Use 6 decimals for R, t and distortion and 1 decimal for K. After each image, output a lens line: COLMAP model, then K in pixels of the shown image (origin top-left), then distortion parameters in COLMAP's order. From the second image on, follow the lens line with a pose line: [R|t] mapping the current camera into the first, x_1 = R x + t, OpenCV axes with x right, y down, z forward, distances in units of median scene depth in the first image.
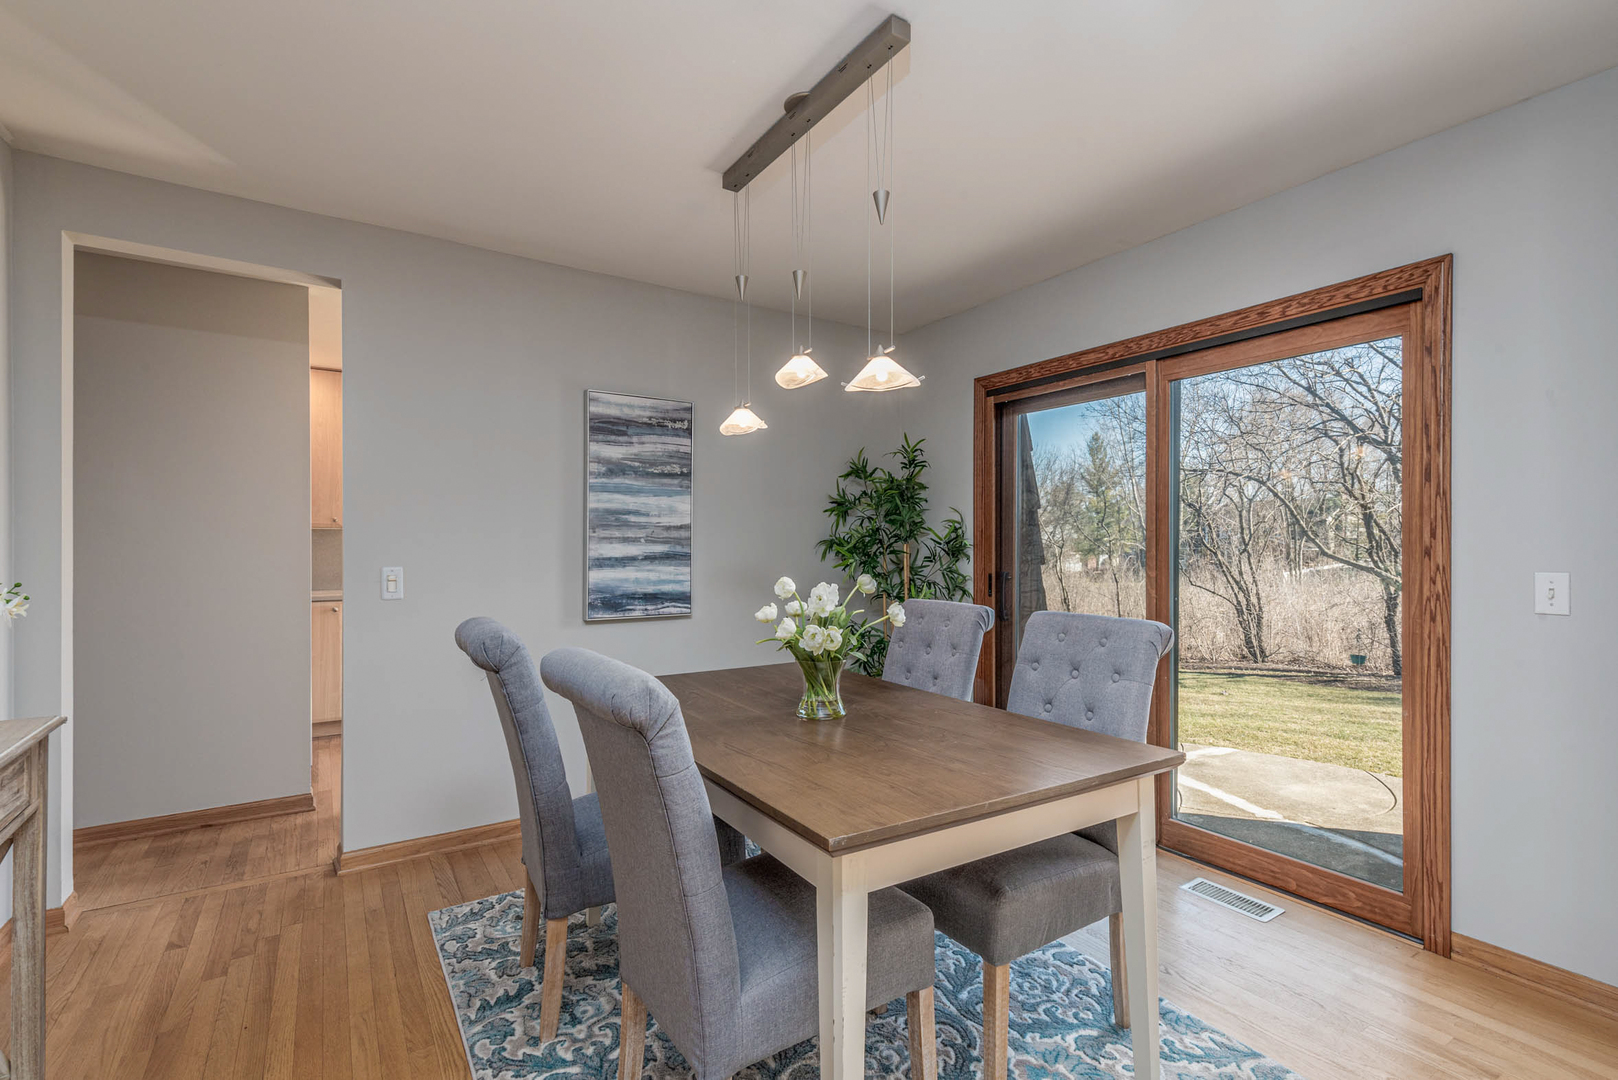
lens RADIAL K [[731.6, 0, 786.4], [0, 731.6, 544.4], [0, 0, 1]] dist [-0.000437, -0.000401]
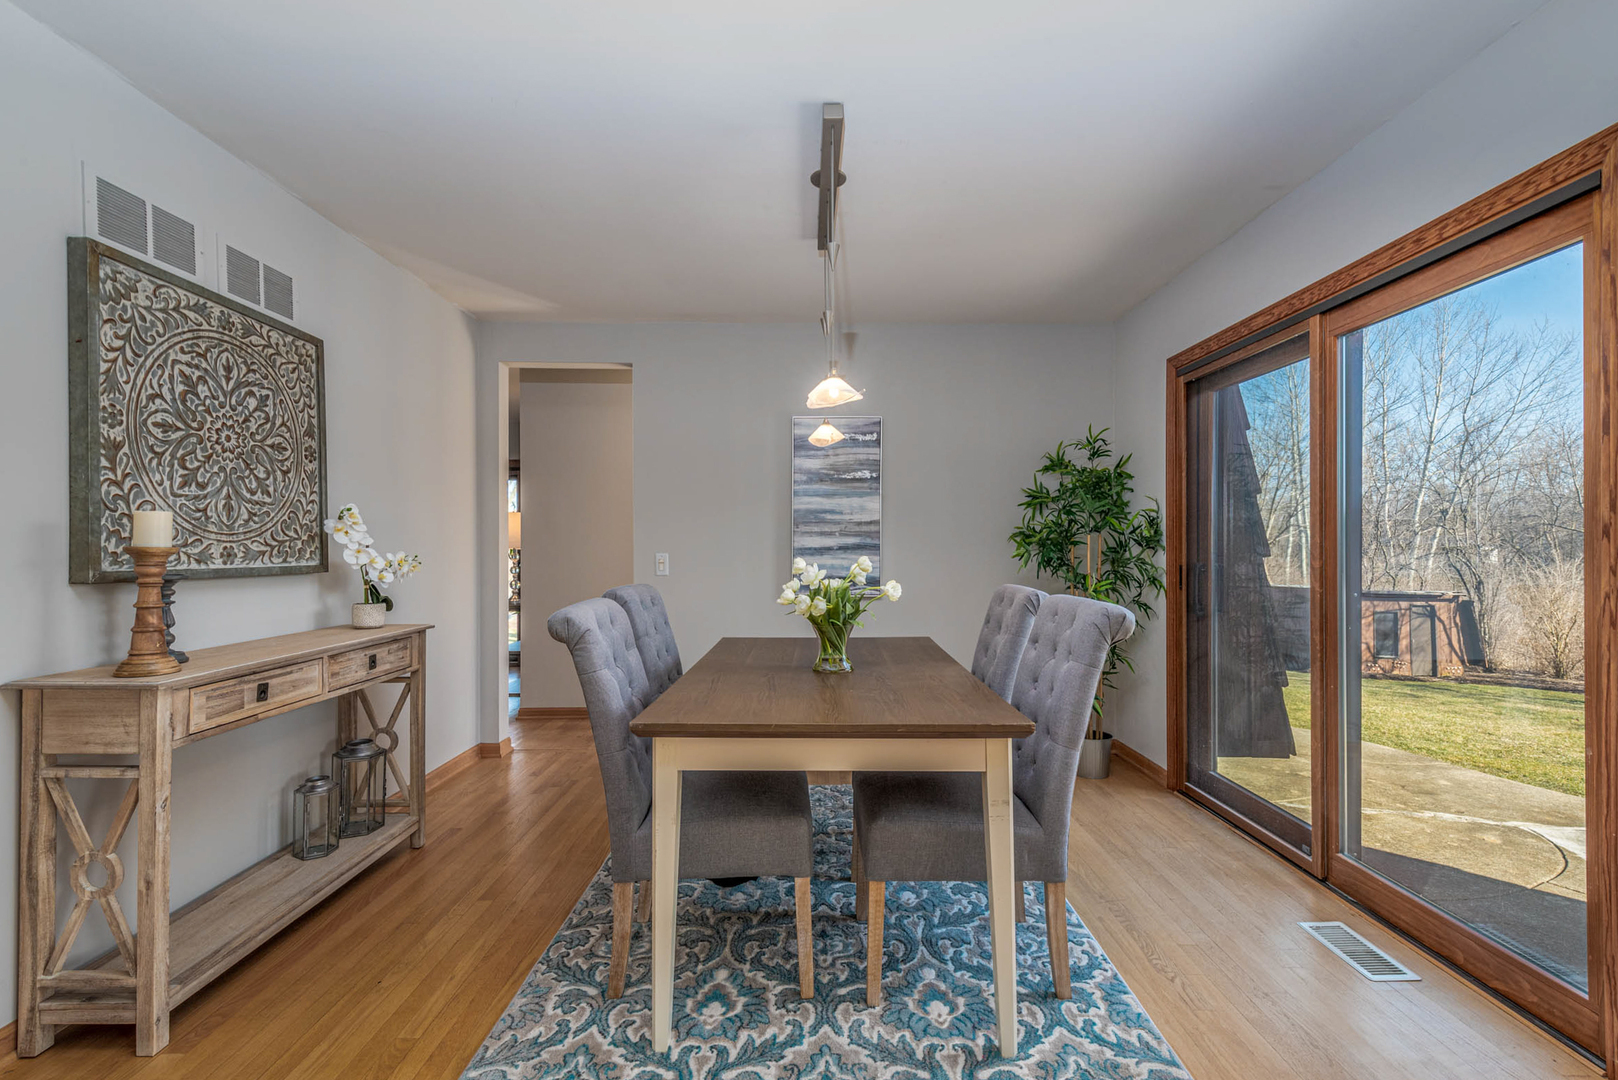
lens RADIAL K [[687.7, 0, 809.5], [0, 687.7, 543.7], [0, 0, 1]] dist [0.012989, -0.004849]
pose [[0.848574, -0.005594, -0.529048, 0.382185], [0.005163, 0.999984, -0.002292, 0.013458], [0.529052, -0.000786, 0.848589, -0.004533]]
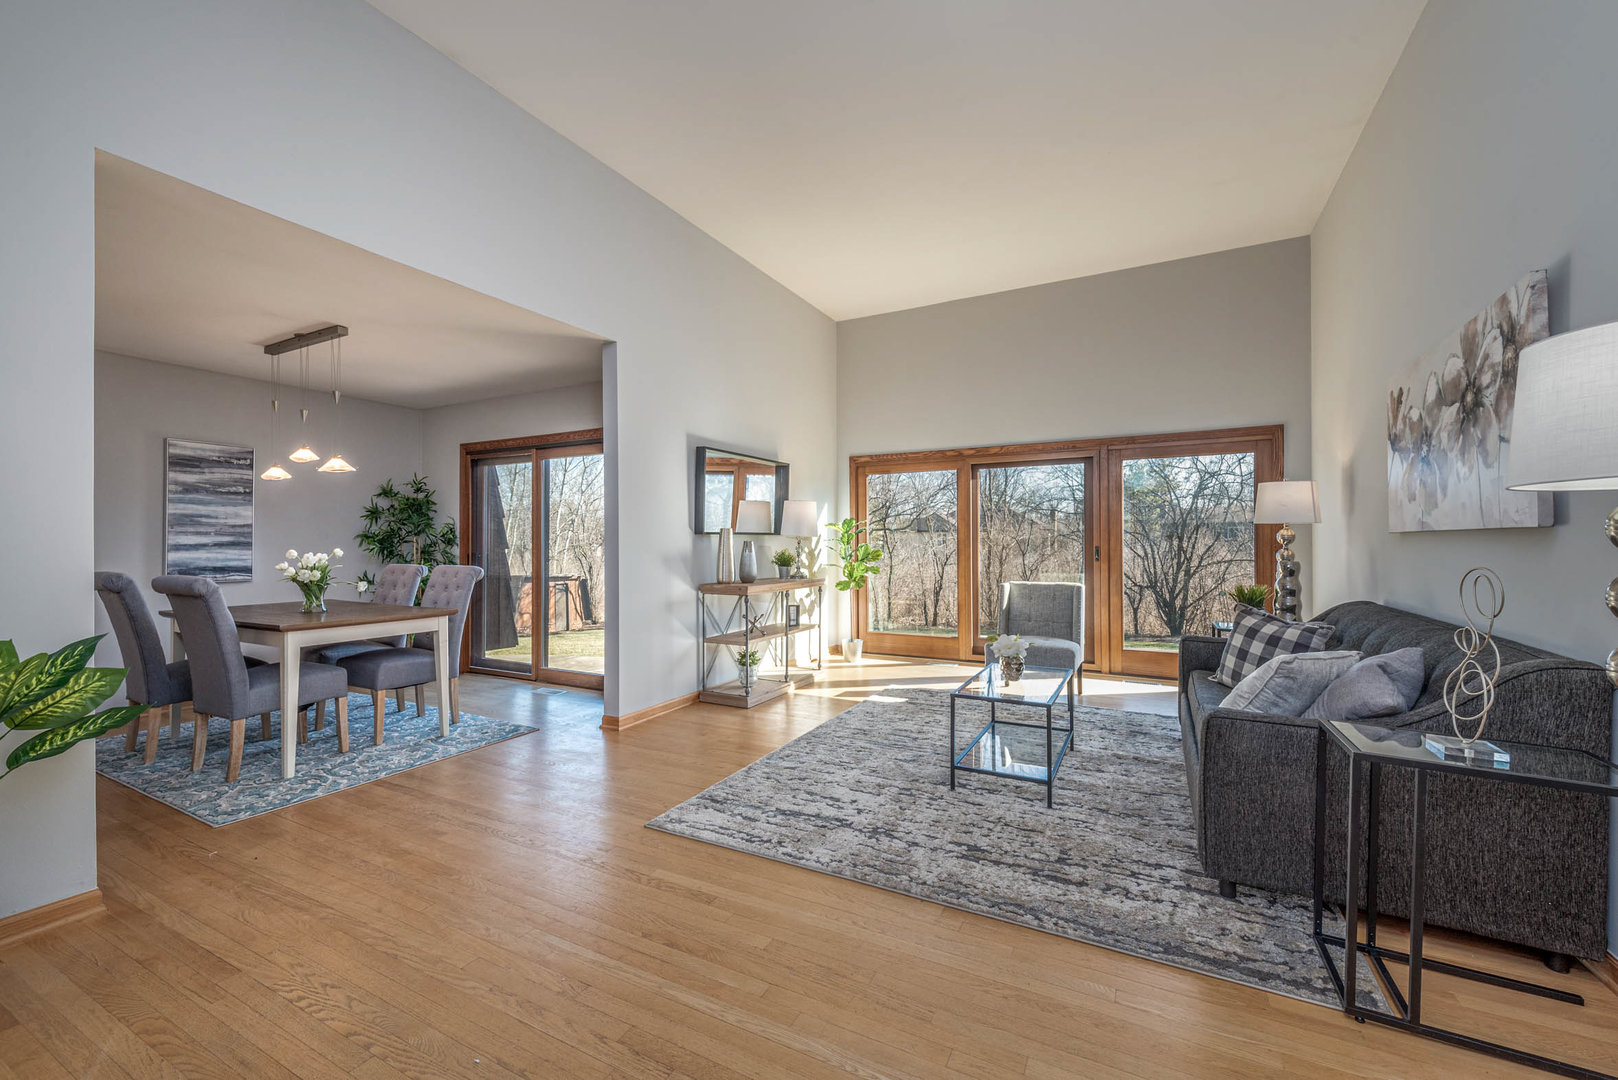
lens RADIAL K [[671.0, 0, 800.2], [0, 671.0, 537.3], [0, 0, 1]] dist [0.004041, -0.000293]
pose [[0.872233, 0.002864, 0.489082, 0.206053], [0.000940, 0.999971, -0.007533, 0.014528], [-0.489090, 0.007030, 0.872205, -0.917226]]
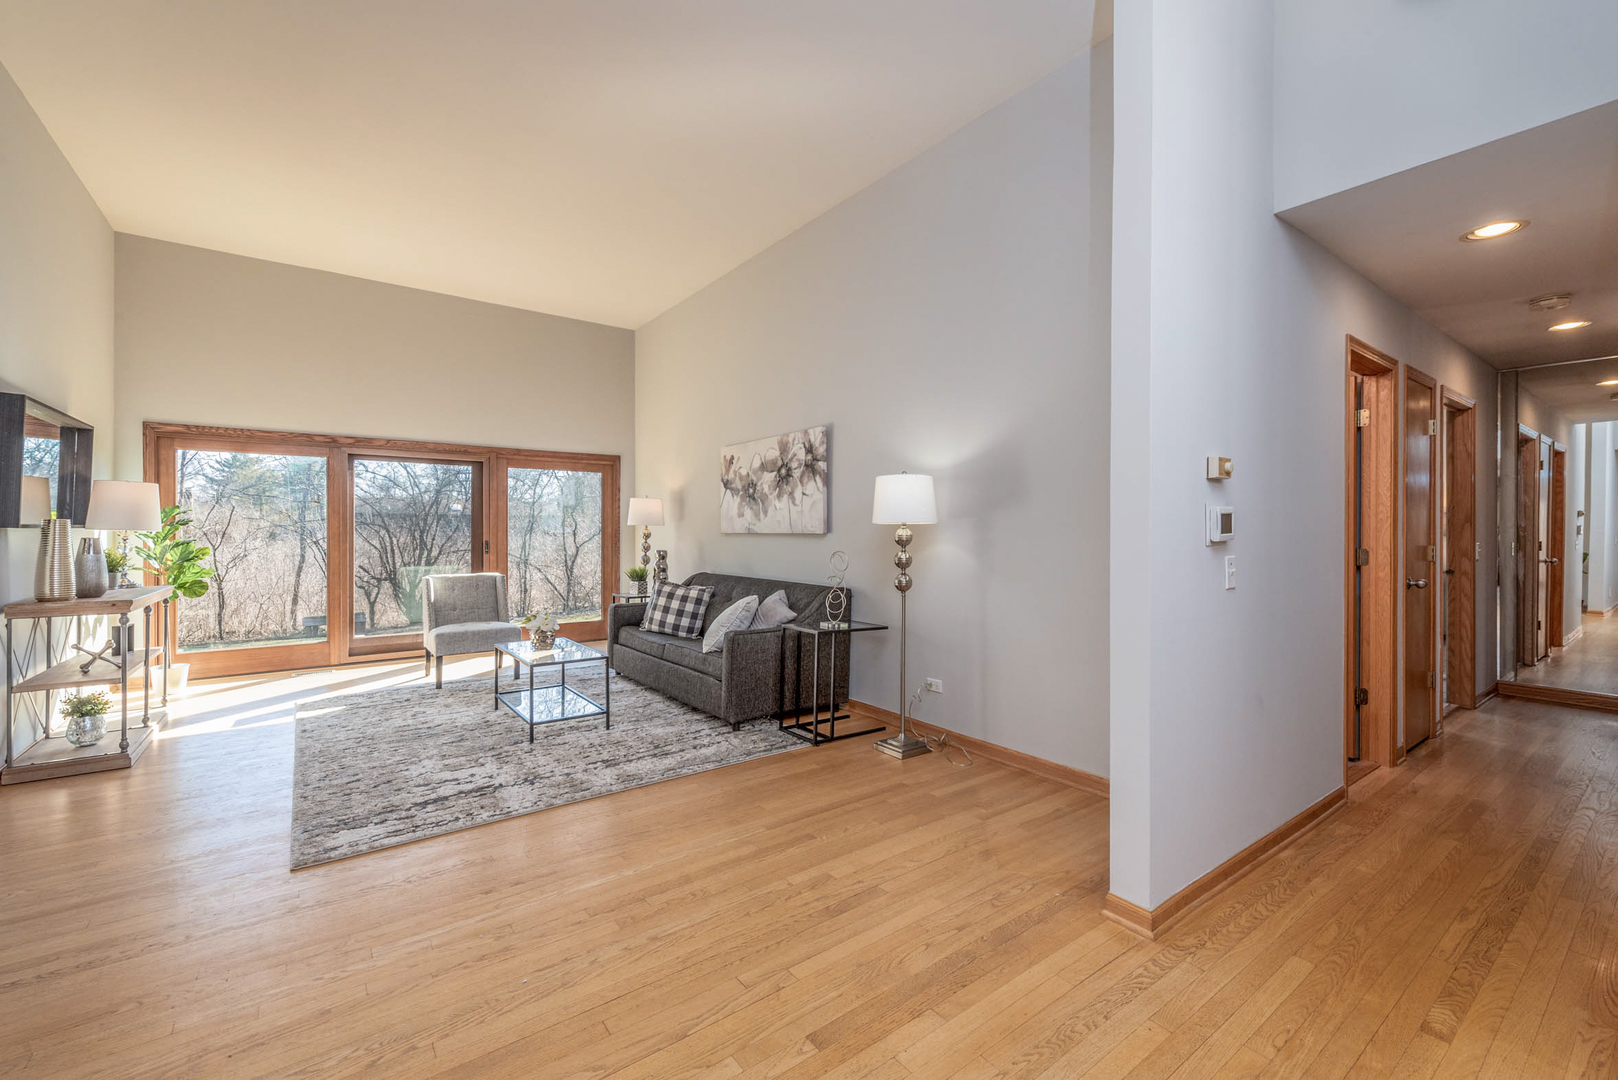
lens RADIAL K [[666.5, 0, 837.2], [0, 666.5, 536.8], [0, 0, 1]] dist [0.003238, -0.000334]
pose [[-0.102756, -0.005384, 0.994692, -0.338218], [-0.003630, 0.999981, 0.005038, -0.000023], [-0.994700, -0.003093, -0.102773, -0.599084]]
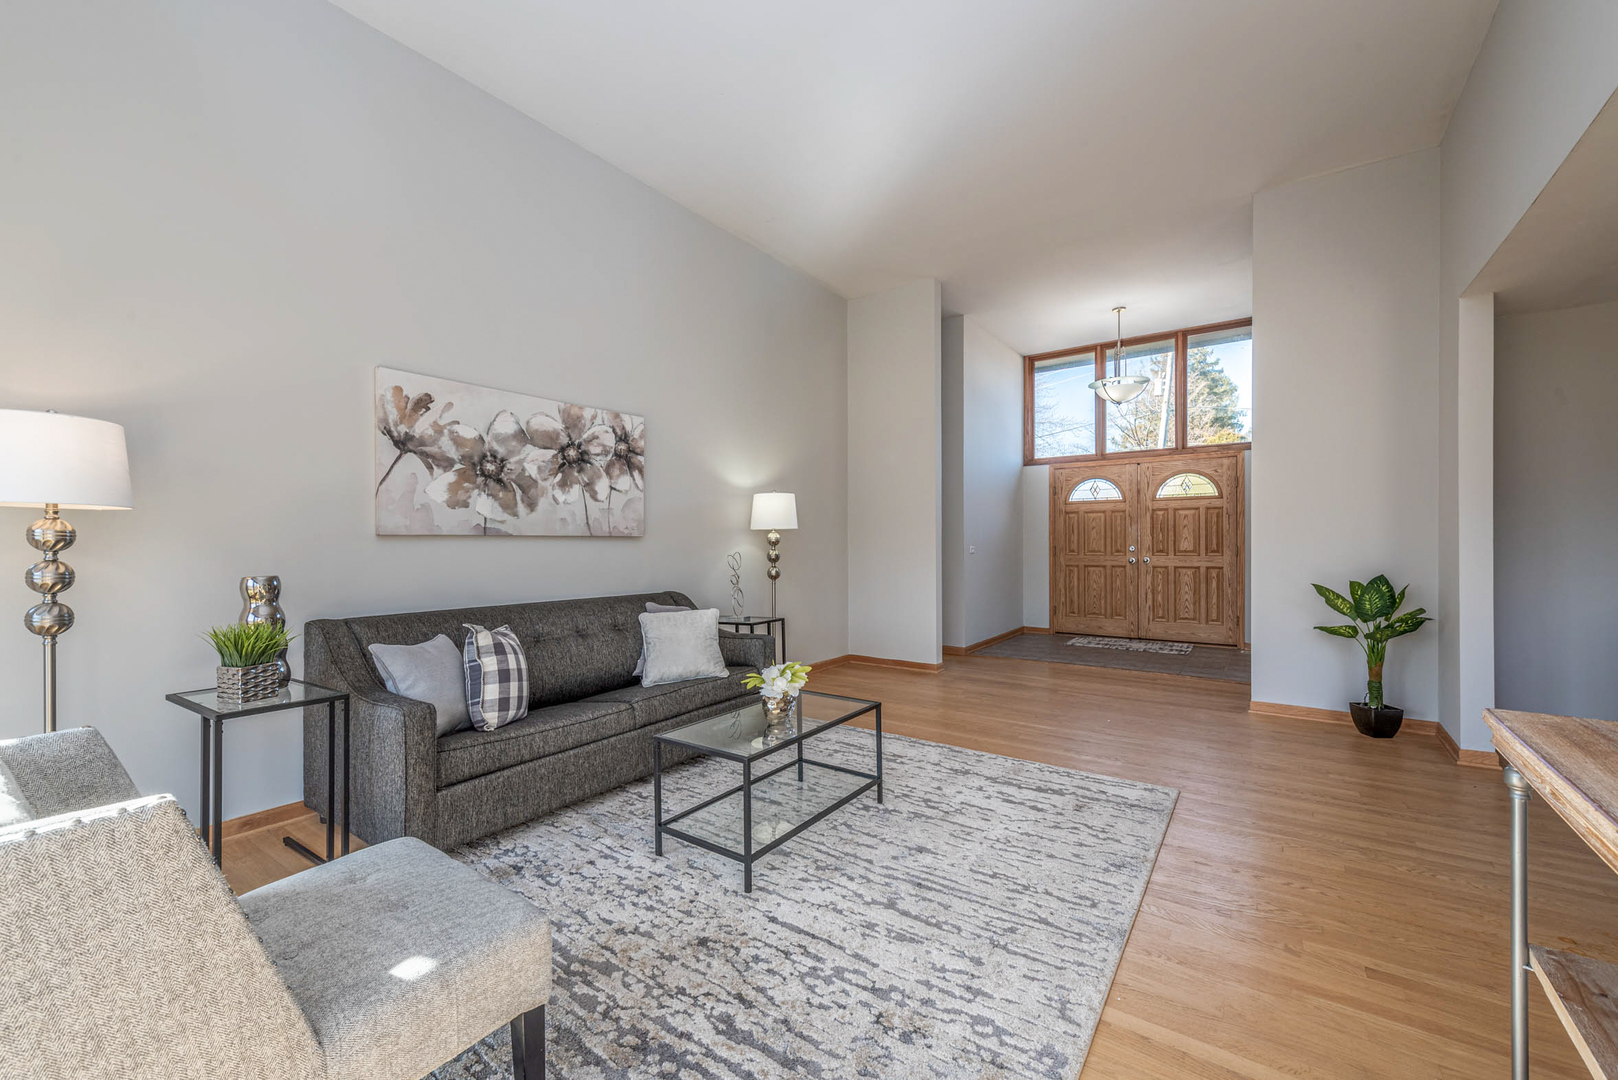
lens RADIAL K [[648.2, 0, 808.5], [0, 648.2, 544.5], [0, 0, 1]] dist [0.002895, 0.000039]
pose [[-0.924285, 0.015084, -0.381404, 1.258885], [0.019189, 0.999792, -0.006963, 0.030224], [0.381219, -0.013754, -0.924382, 0.553726]]
